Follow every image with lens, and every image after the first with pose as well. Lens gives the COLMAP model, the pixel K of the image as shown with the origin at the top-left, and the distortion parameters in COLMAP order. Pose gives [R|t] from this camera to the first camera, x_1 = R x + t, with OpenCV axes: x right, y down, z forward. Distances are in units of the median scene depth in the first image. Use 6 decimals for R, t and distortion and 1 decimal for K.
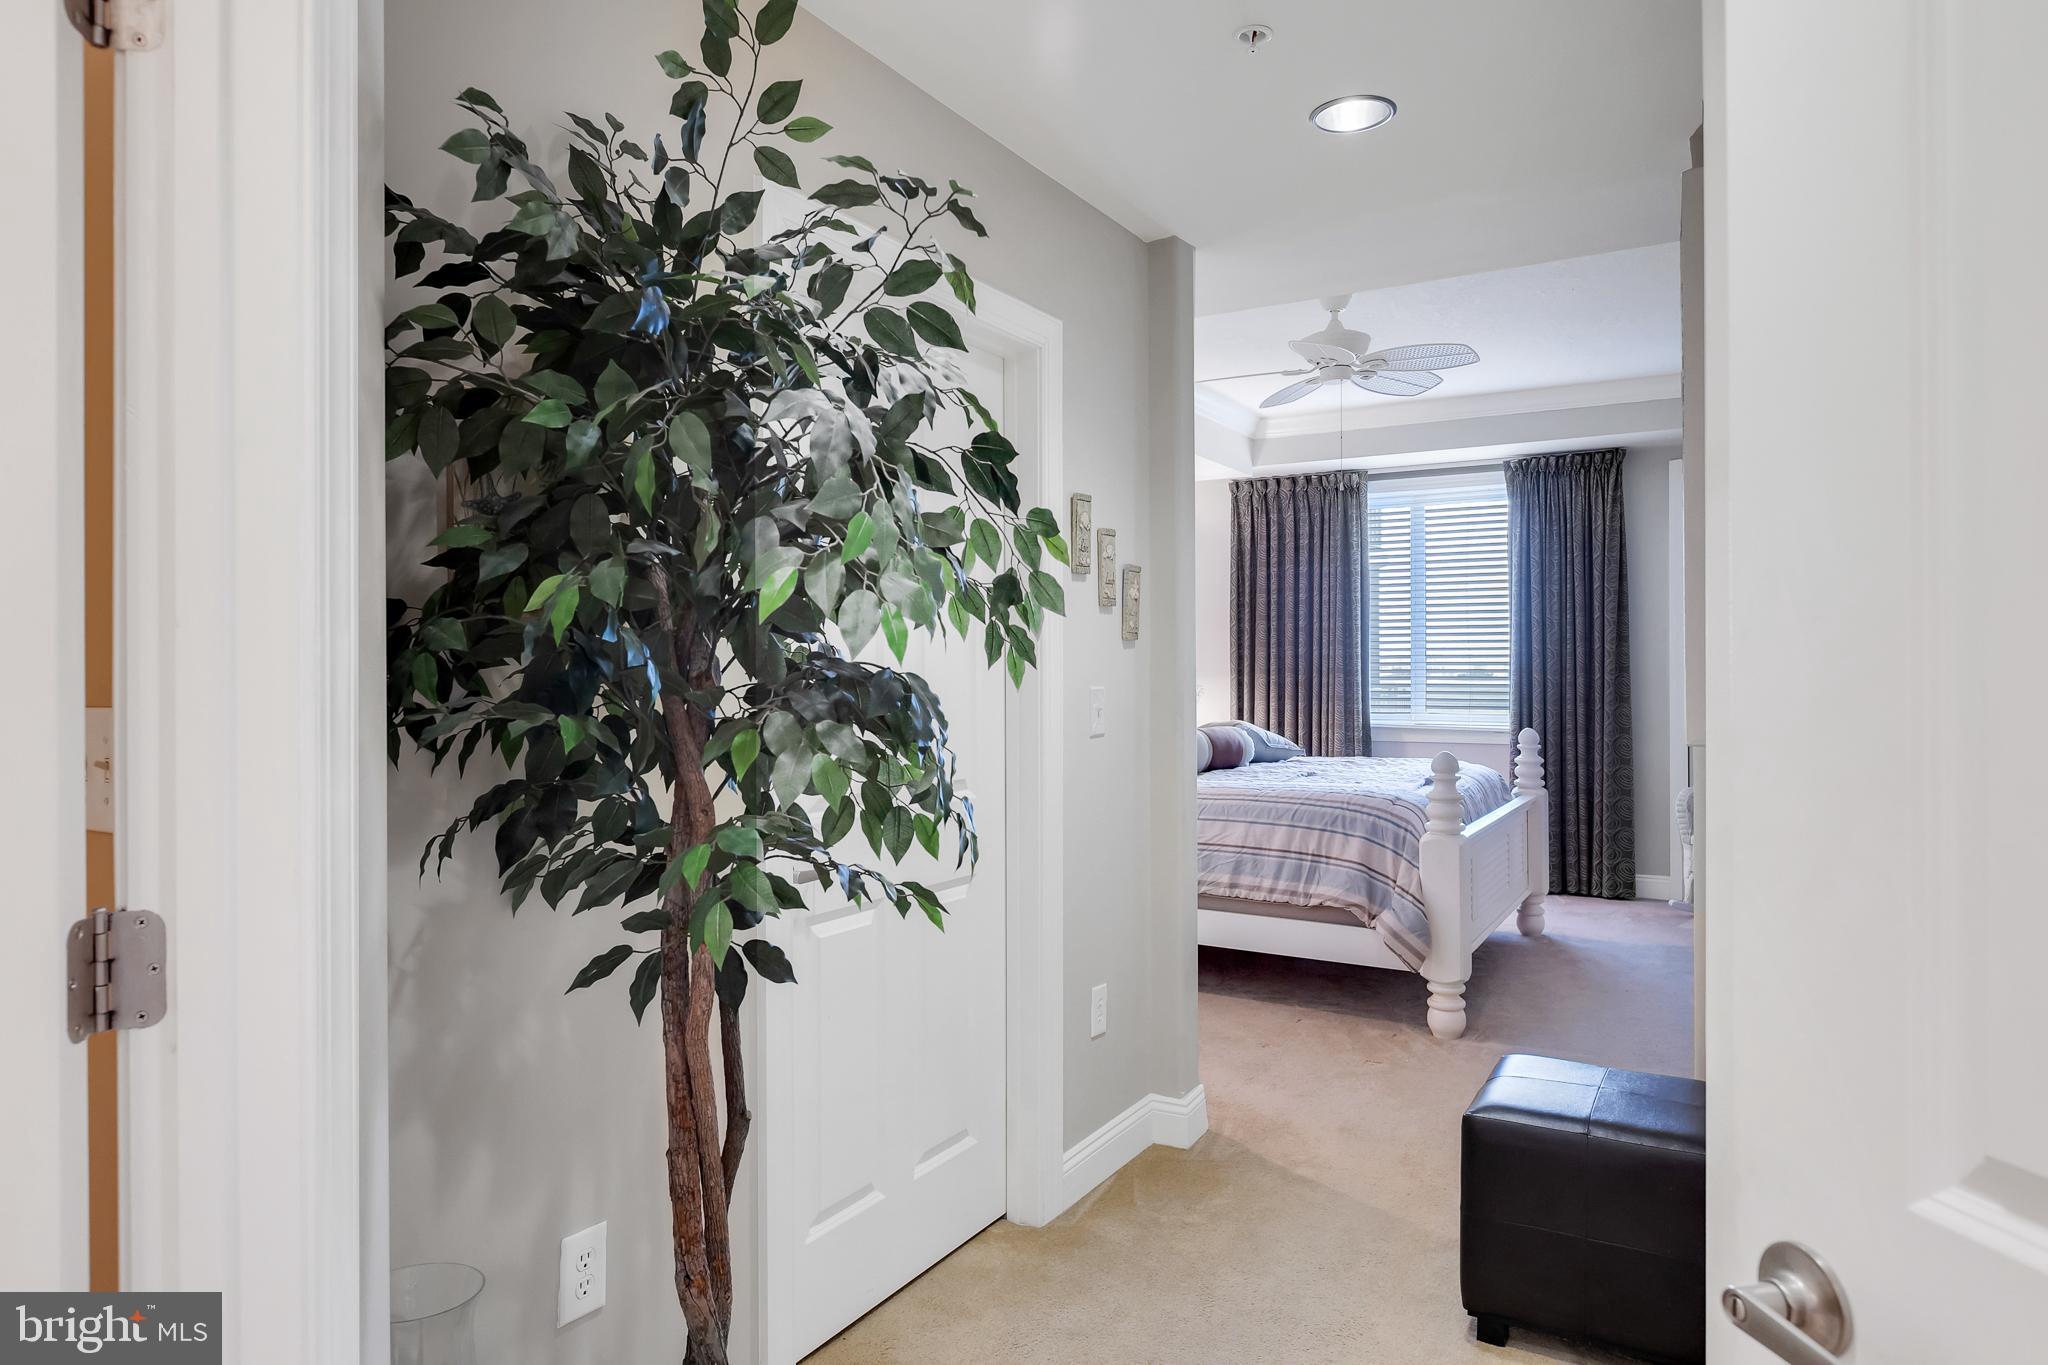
lens RADIAL K [[1213.0, 0, 1030.5], [0, 1213.0, 682.3], [0, 0, 1]] dist [-0.001055, 0.000074]
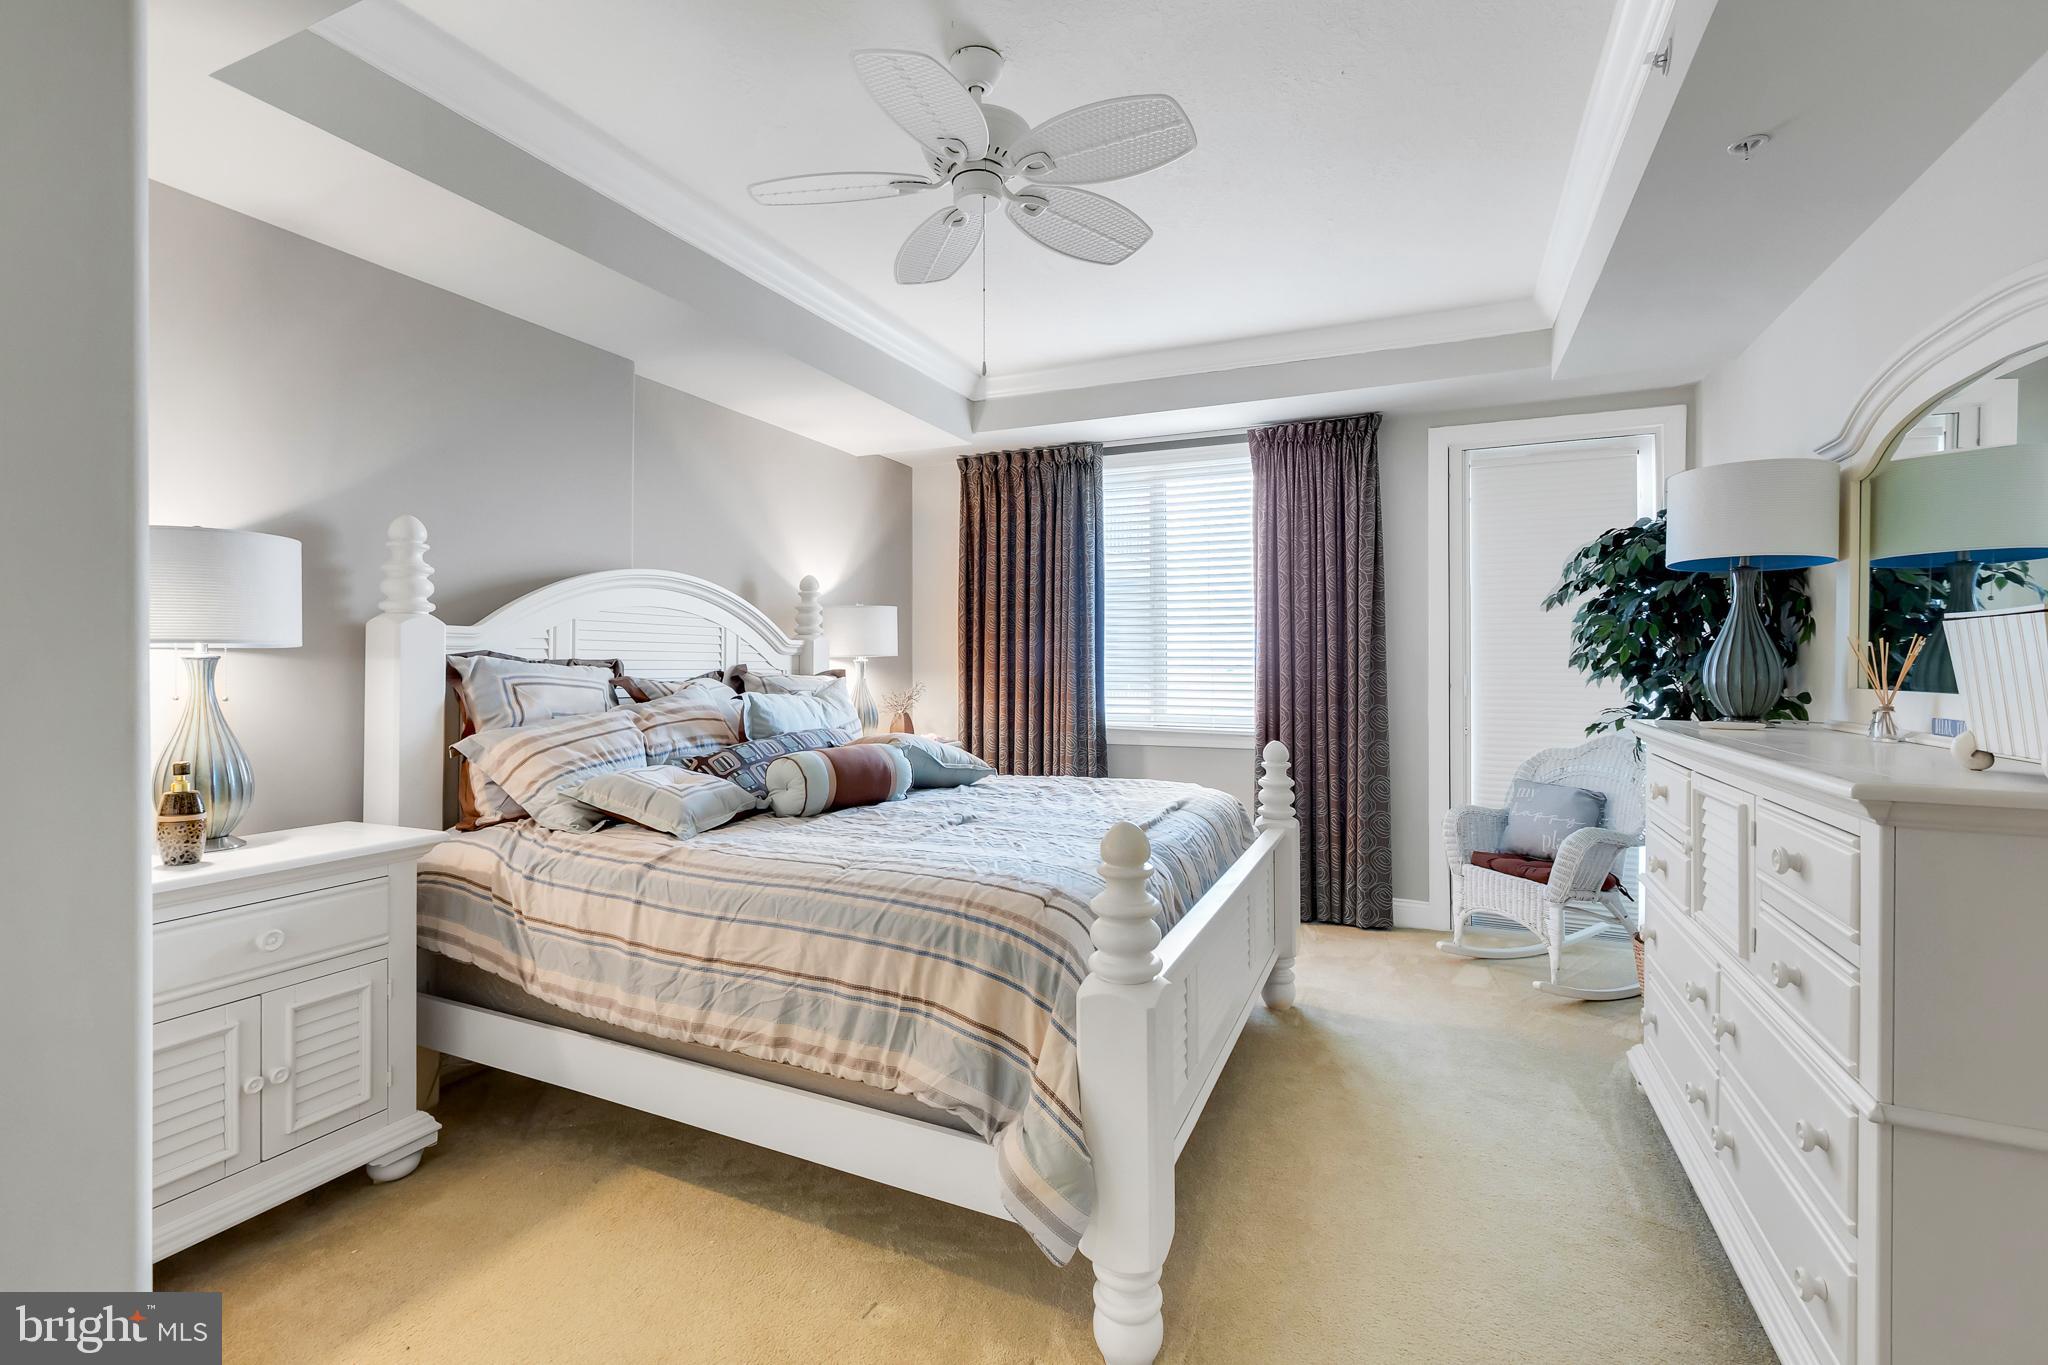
lens RADIAL K [[916.2, 0, 1013.4], [0, 916.2, 665.6], [0, 0, 1]] dist [-0.001809, -0.000486]
pose [[0.993714, 0.002764, 0.111914, 0.151820], [-0.001836, 0.999963, -0.008392, -0.004674], [-0.111933, 0.008134, 0.993682, 0.371046]]
